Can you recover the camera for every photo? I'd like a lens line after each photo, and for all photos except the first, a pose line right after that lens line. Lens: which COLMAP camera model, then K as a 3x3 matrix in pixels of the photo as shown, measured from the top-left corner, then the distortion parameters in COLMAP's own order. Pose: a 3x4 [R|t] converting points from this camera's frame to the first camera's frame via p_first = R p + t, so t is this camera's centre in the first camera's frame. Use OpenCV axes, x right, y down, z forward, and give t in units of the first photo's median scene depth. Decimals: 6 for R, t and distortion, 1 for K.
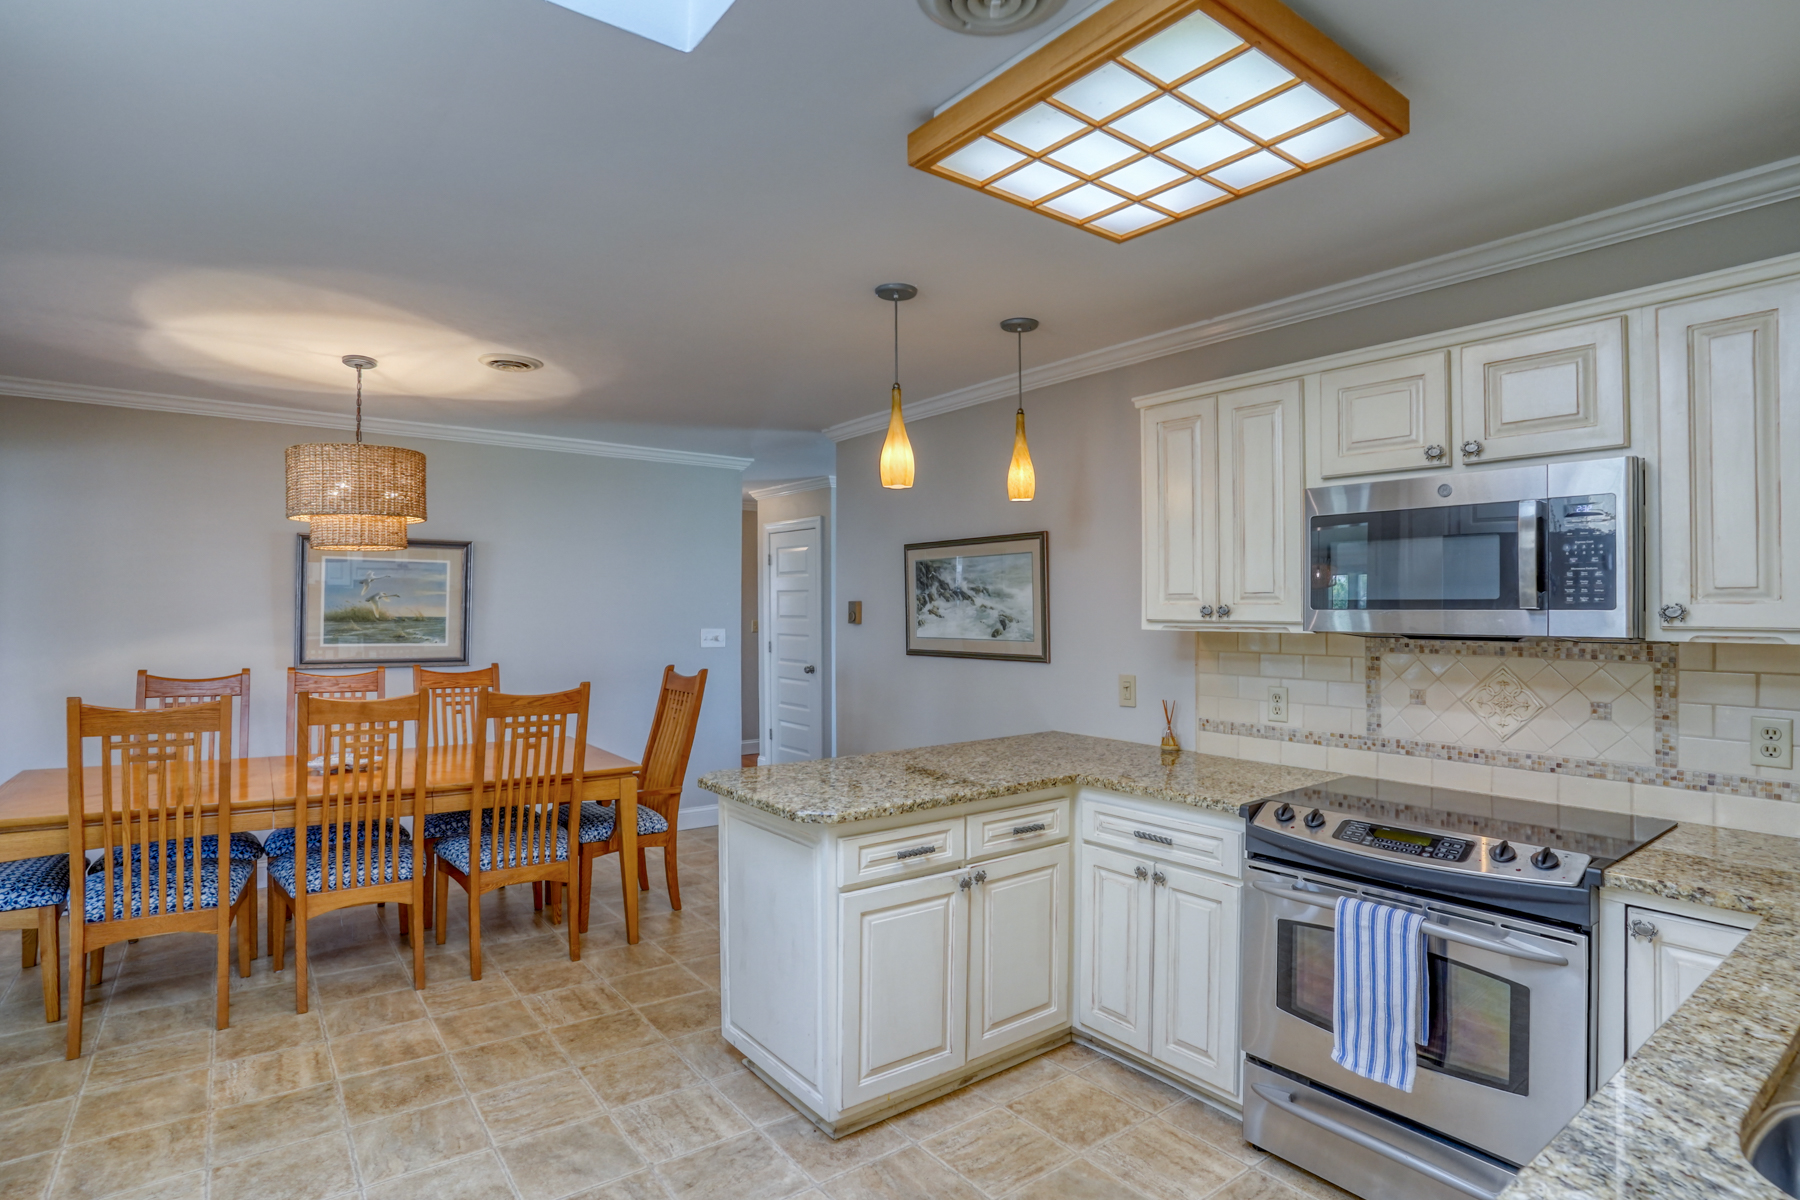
lens RADIAL K [[894.7, 0, 854.2], [0, 894.7, 612.1], [0, 0, 1]] dist [-0.075970, 0.030642]
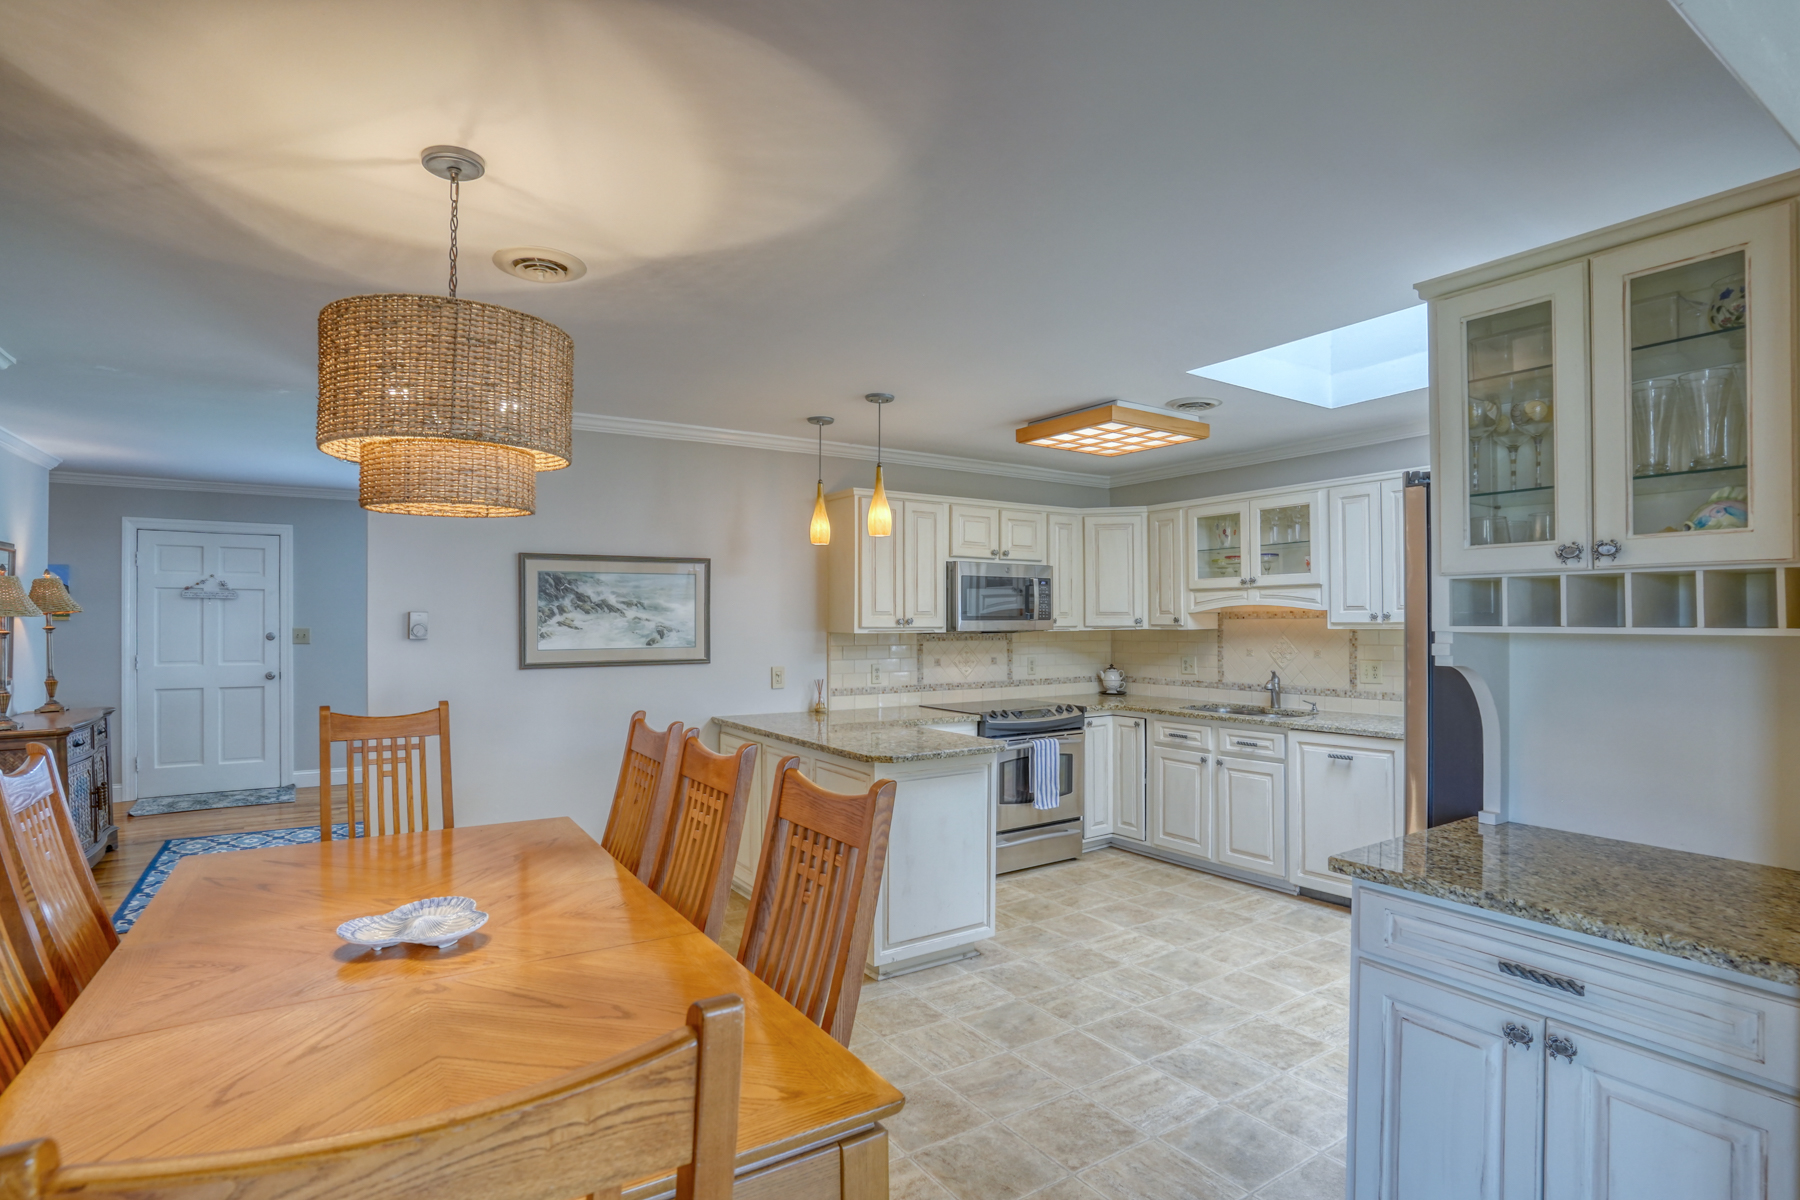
lens RADIAL K [[894.7, 0, 952.7], [0, 894.7, 617.7], [0, 0, 1]] dist [-0.075970, 0.030642]
pose [[0.012486, 0.001923, 0.999920, -1.426131], [0.006423, 0.999977, -0.002003, -0.003985], [-0.999901, 0.006448, 0.012473, 0.896762]]
